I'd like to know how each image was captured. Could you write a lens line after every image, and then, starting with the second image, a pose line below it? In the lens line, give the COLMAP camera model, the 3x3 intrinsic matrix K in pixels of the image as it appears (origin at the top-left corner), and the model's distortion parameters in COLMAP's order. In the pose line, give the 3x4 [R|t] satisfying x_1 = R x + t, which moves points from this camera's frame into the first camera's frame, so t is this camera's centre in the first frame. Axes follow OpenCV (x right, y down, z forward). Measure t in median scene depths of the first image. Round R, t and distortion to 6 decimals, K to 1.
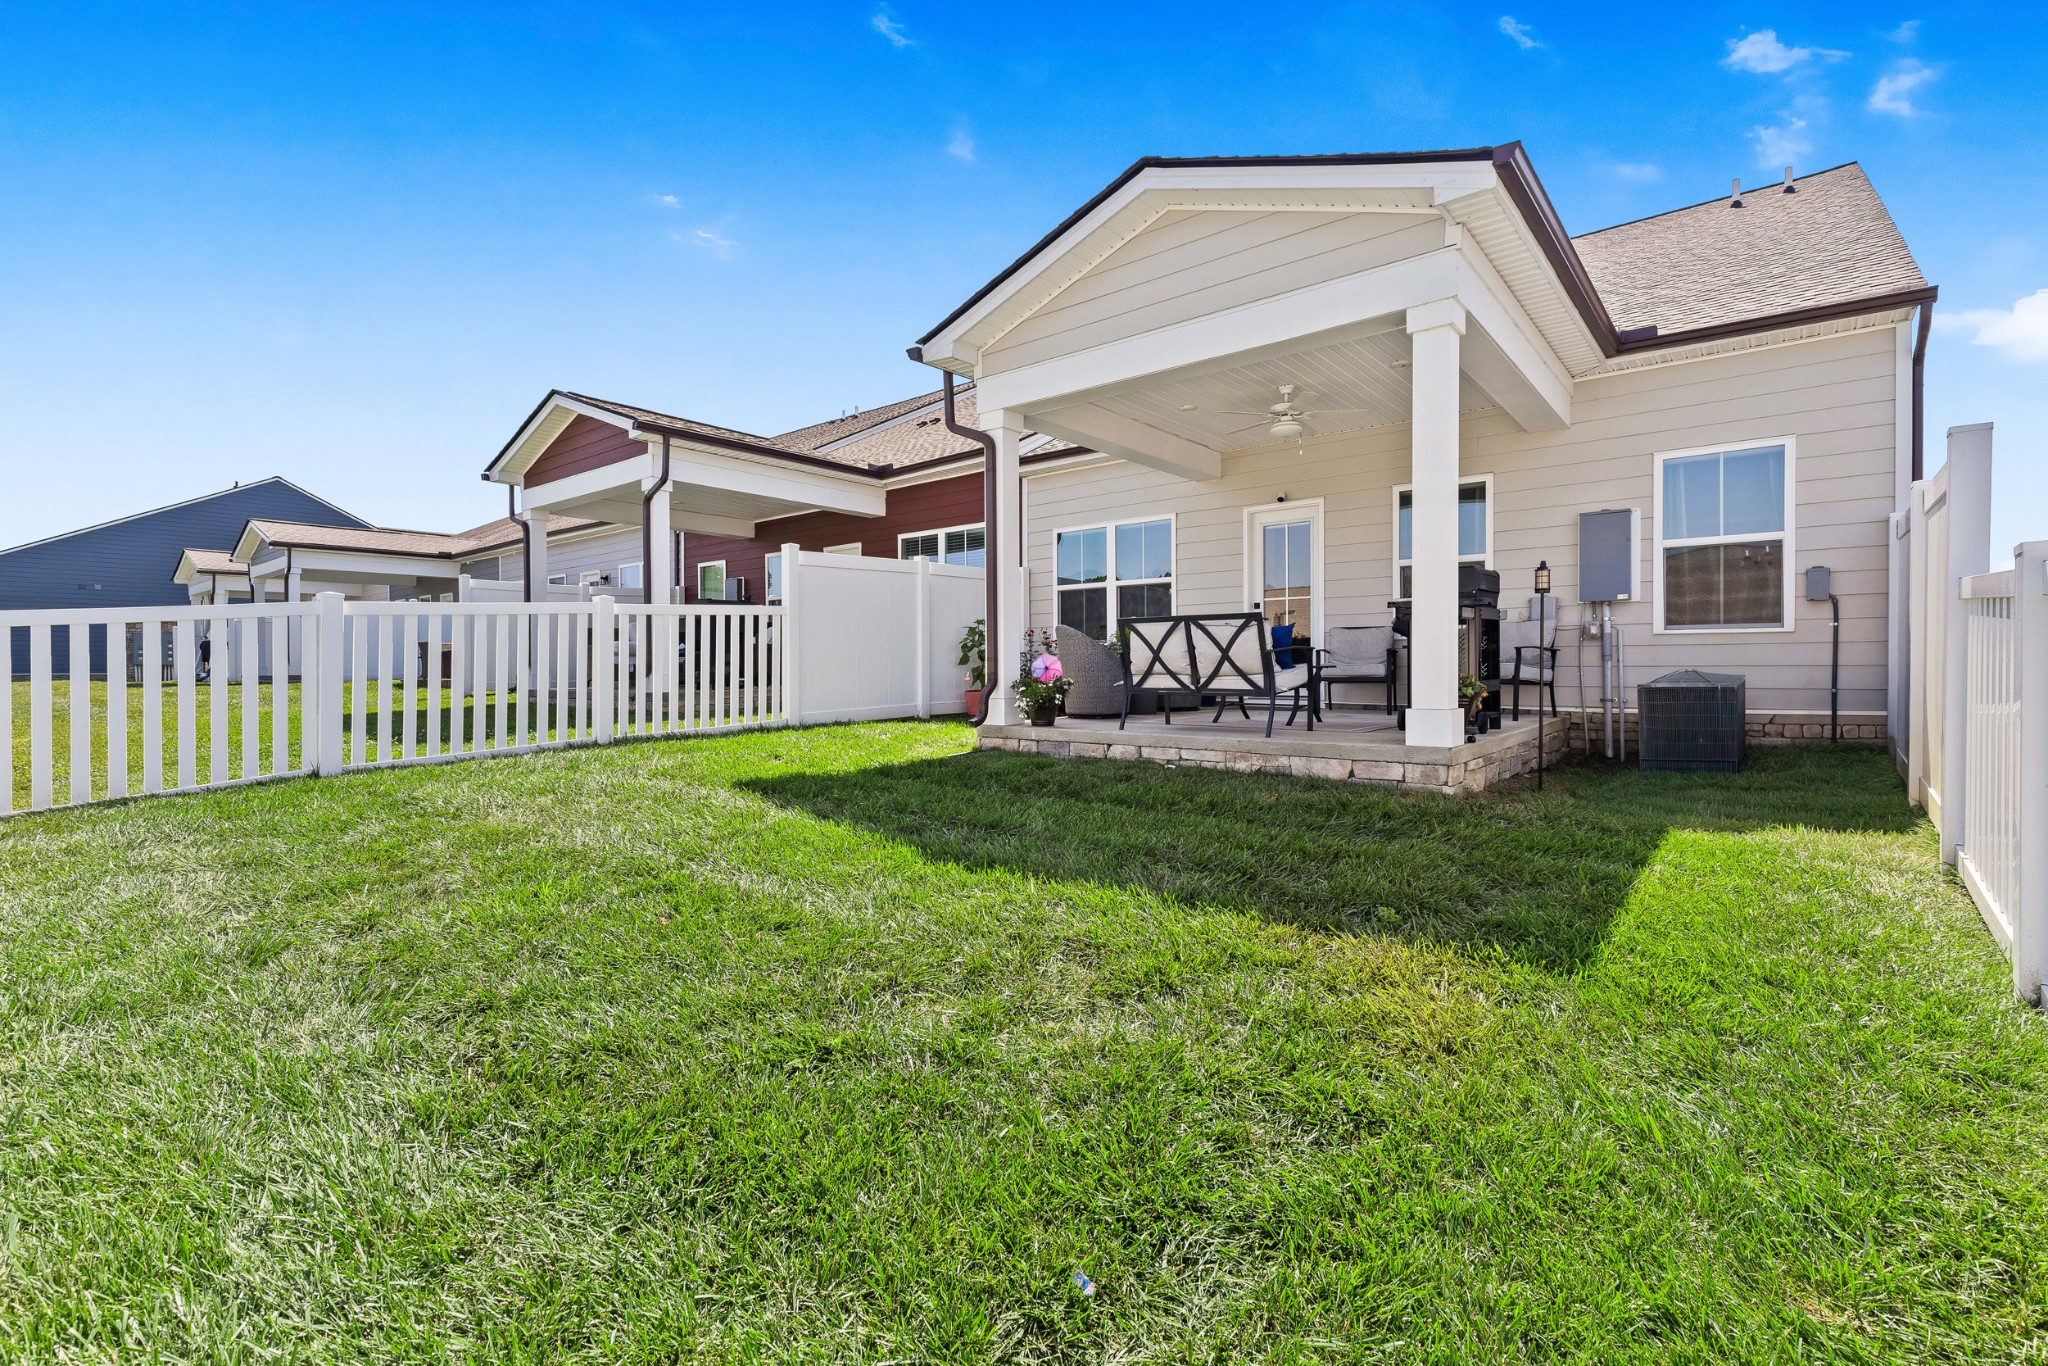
lens RADIAL K [[929.0, 0, 1033.2], [0, 929.0, 672.5], [0, 0, 1]] dist [0.001293, -0.000024]
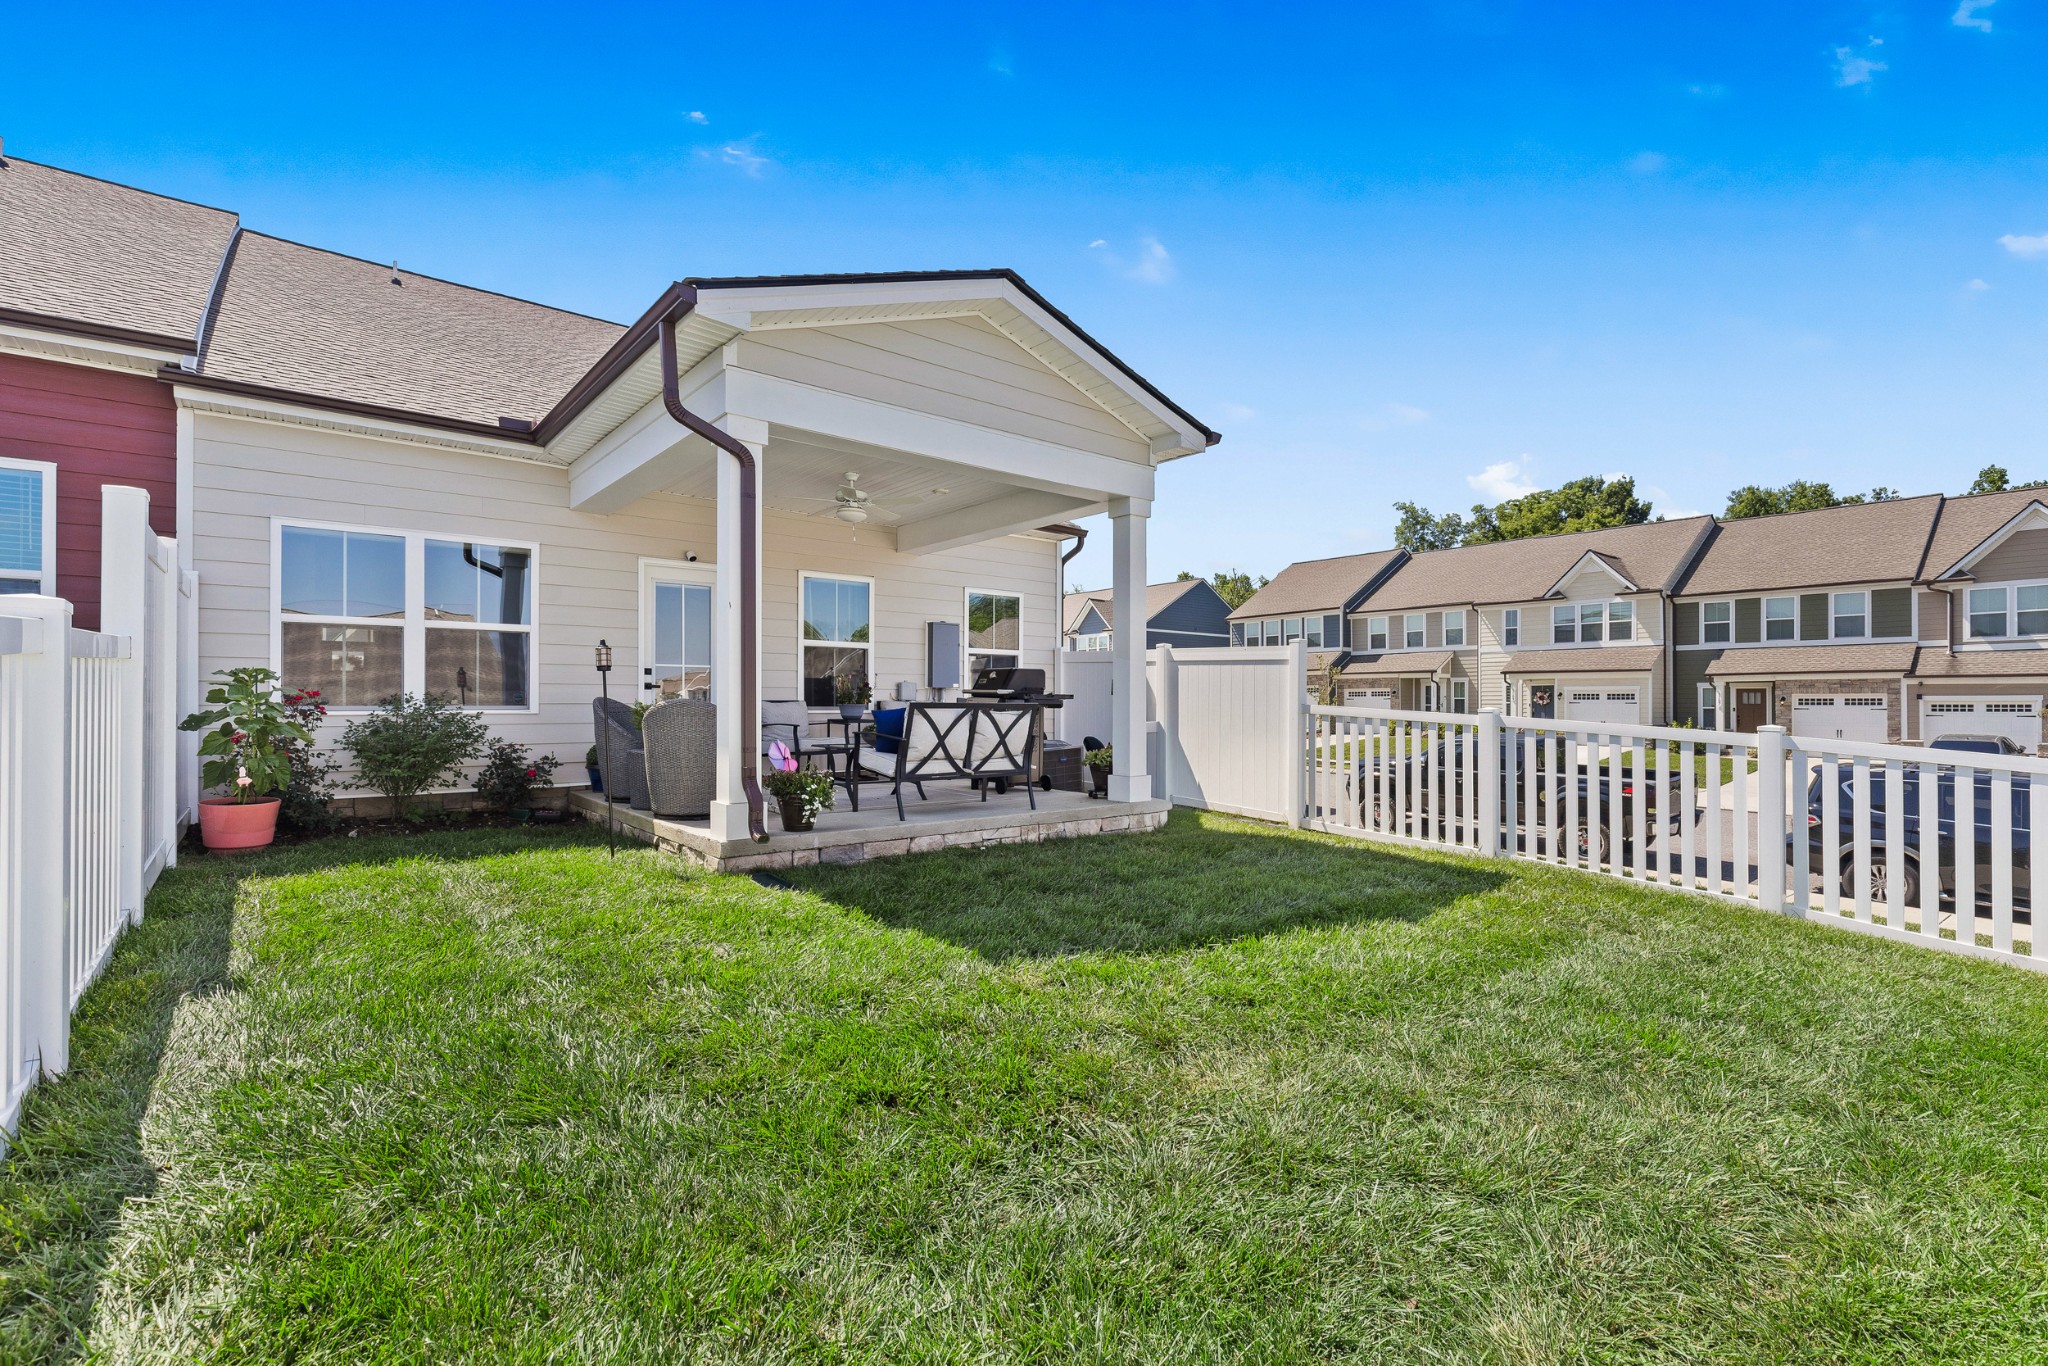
lens RADIAL K [[925.0, 0, 1042.3], [0, 925.0, 698.5], [0, 0, 1]] dist [0.001619, 0.000227]
pose [[0.177697, 0.010284, 0.984032, -0.762289], [0.003003, 0.999935, -0.010993, -0.048982], [-0.984081, 0.004909, 0.177654, 0.662212]]
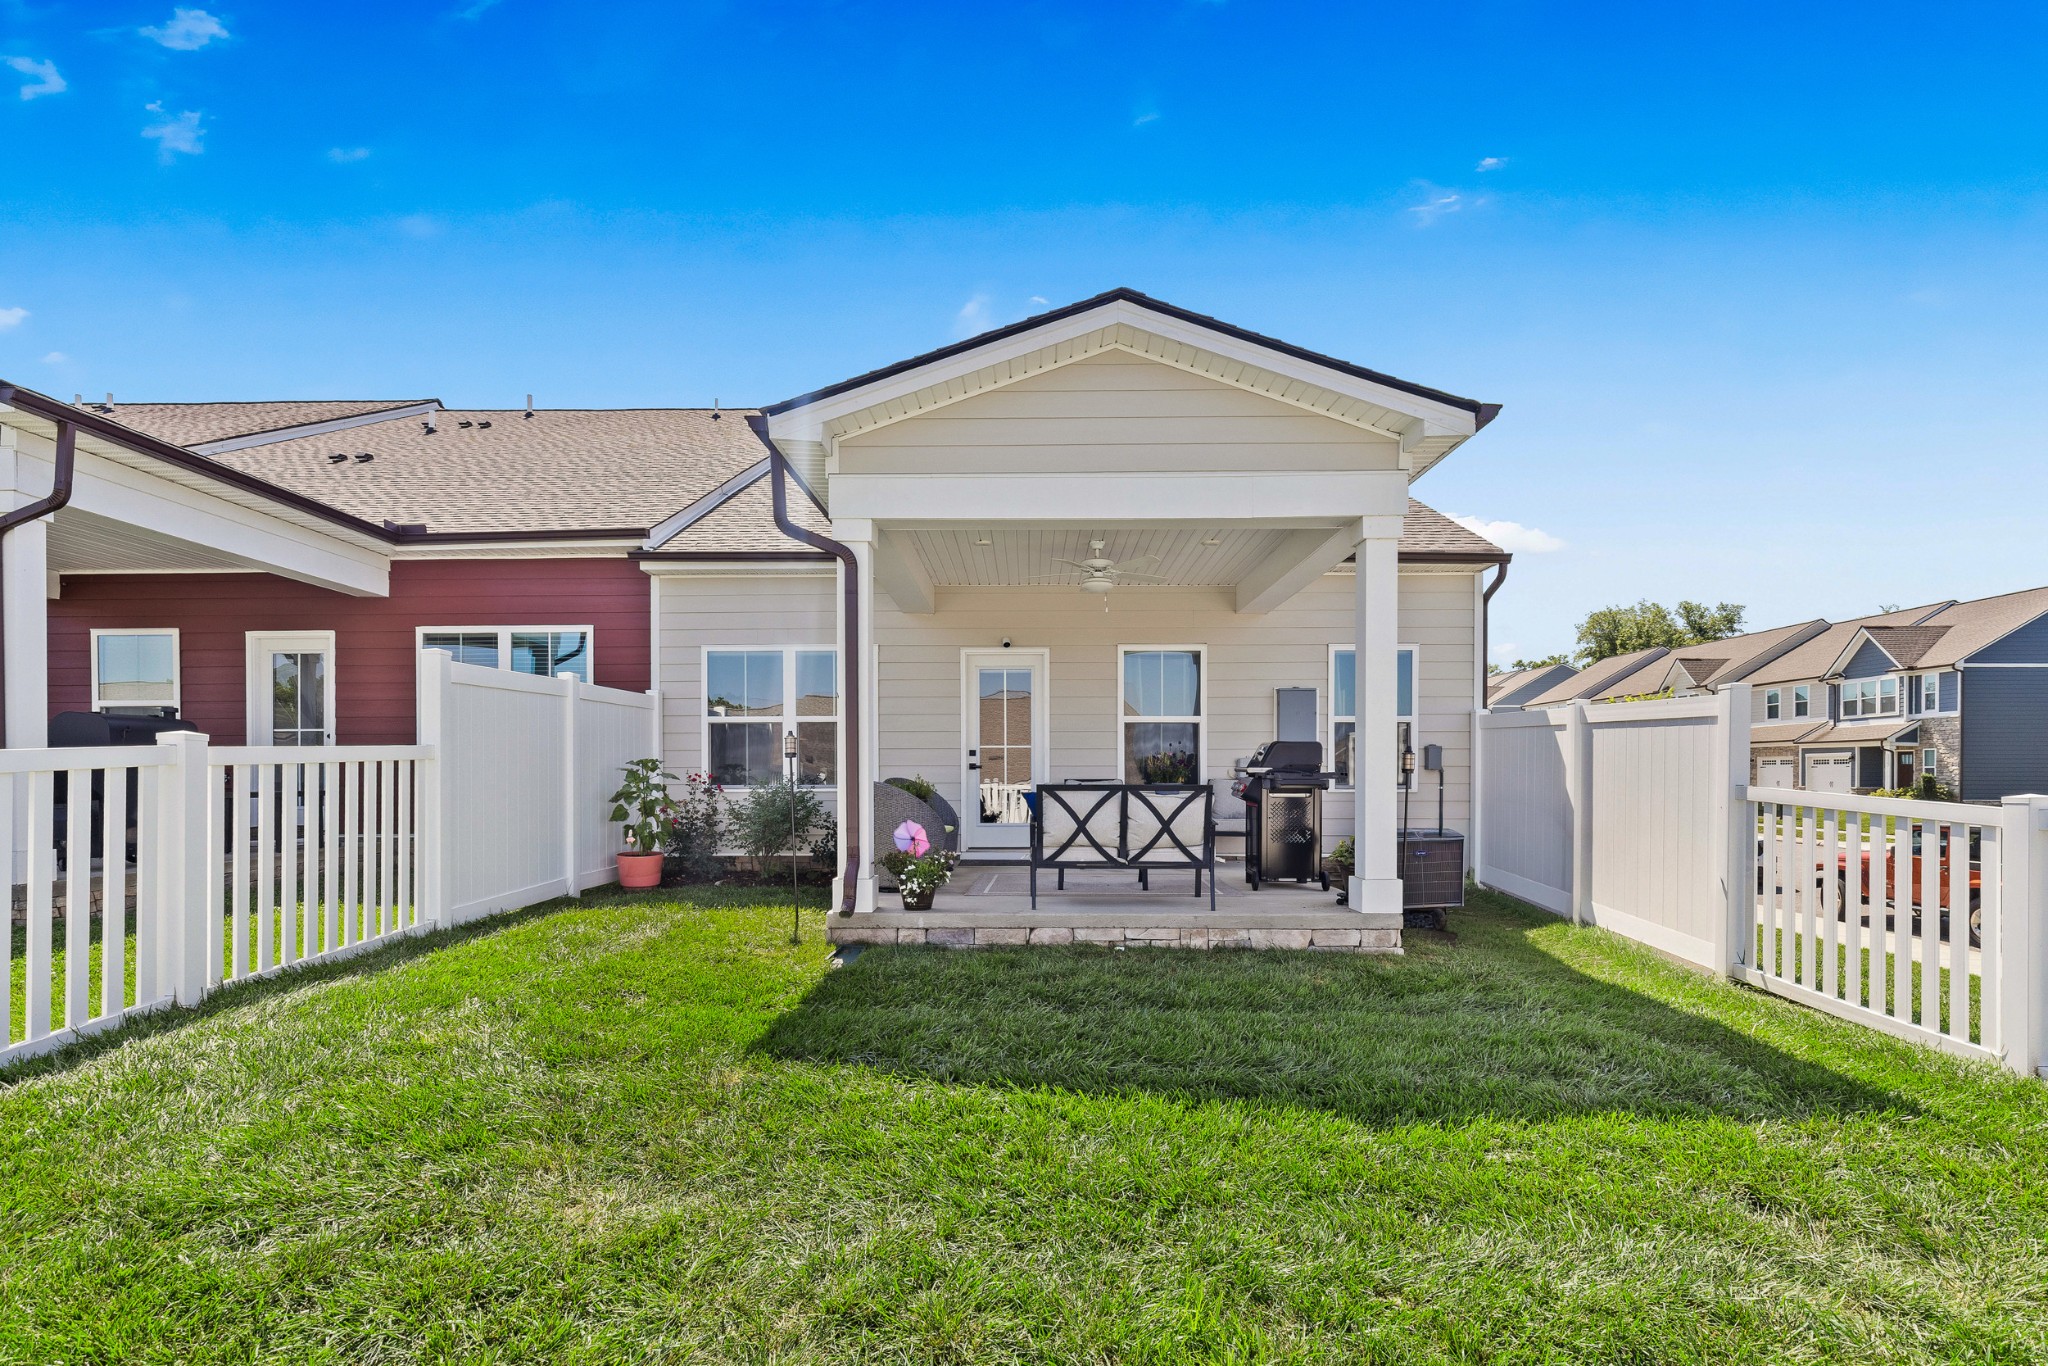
lens RADIAL K [[971.9, 0, 1025.2], [0, 971.9, 775.6], [0, 0, 1]] dist [0.004528, -0.000020]
pose [[0.776338, 0.004183, 0.630303, -0.473272], [0.000954, 0.999969, -0.007811, -0.056265], [-0.630316, 0.006665, 0.776310, 0.271234]]
